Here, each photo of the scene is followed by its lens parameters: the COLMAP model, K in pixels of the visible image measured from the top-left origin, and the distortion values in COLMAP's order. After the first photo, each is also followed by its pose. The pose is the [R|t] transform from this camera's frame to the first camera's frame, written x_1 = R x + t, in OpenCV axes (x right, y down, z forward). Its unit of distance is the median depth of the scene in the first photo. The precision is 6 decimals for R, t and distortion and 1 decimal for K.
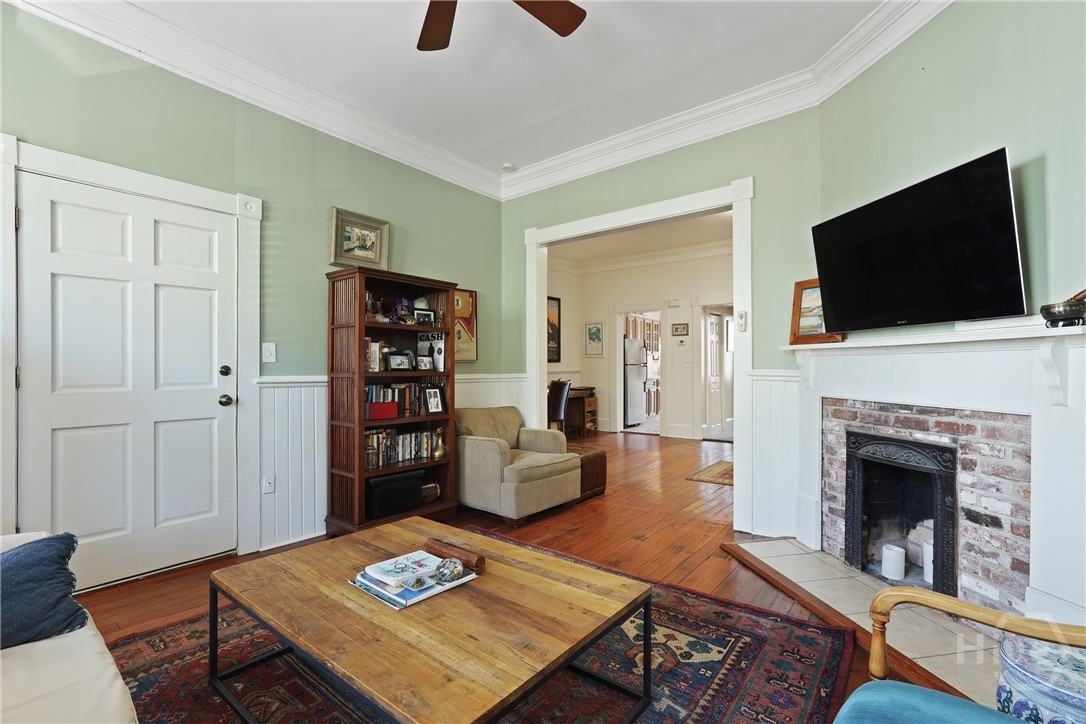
lens RADIAL K [[490.8, 0, 550.9], [0, 490.8, 368.0], [0, 0, 1]] dist [-0.015533, 0.004398]
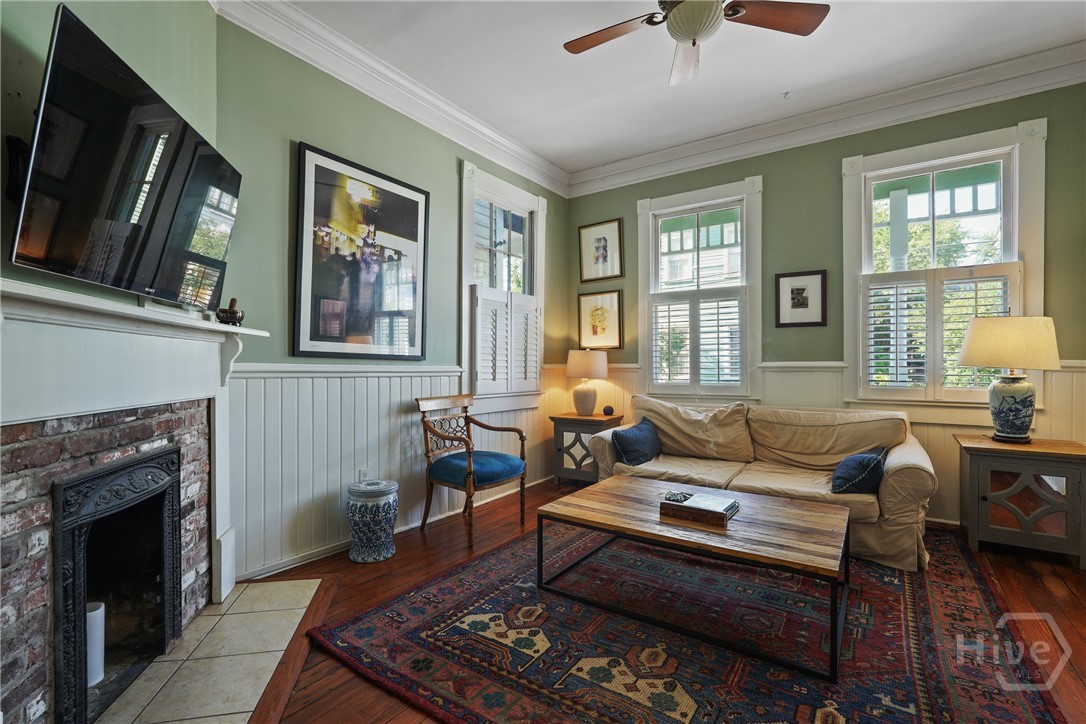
lens RADIAL K [[490.8, 0, 549.7], [0, 490.8, 363.2], [0, 0, 1]] dist [-0.015533, 0.004398]
pose [[-0.997939, -0.005692, -0.063924, 0.165155], [-0.005565, 0.999982, -0.002165, 0.008015], [0.063936, -0.001805, -0.997952, 1.529420]]
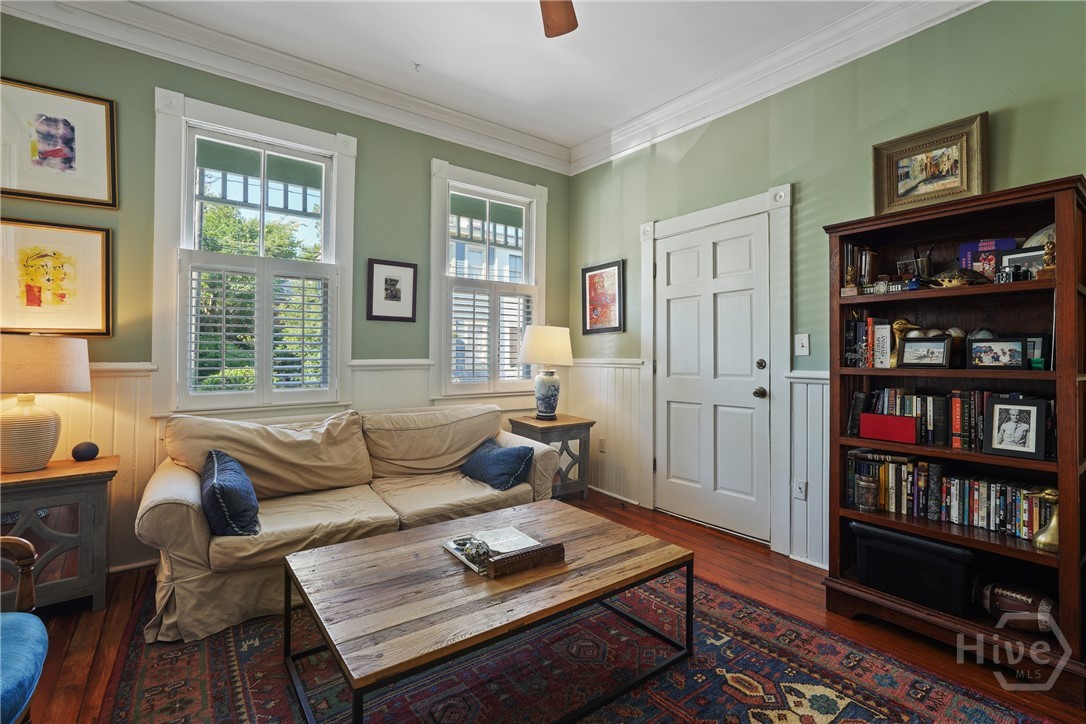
lens RADIAL K [[490.8, 0, 540.7], [0, 490.8, 351.6], [0, 0, 1]] dist [-0.015533, 0.004398]
pose [[-0.259859, -0.017182, -0.965494, 0.498531], [-0.003094, 0.999851, -0.016961, -0.002752], [0.965642, -0.001420, -0.259874, 0.885068]]
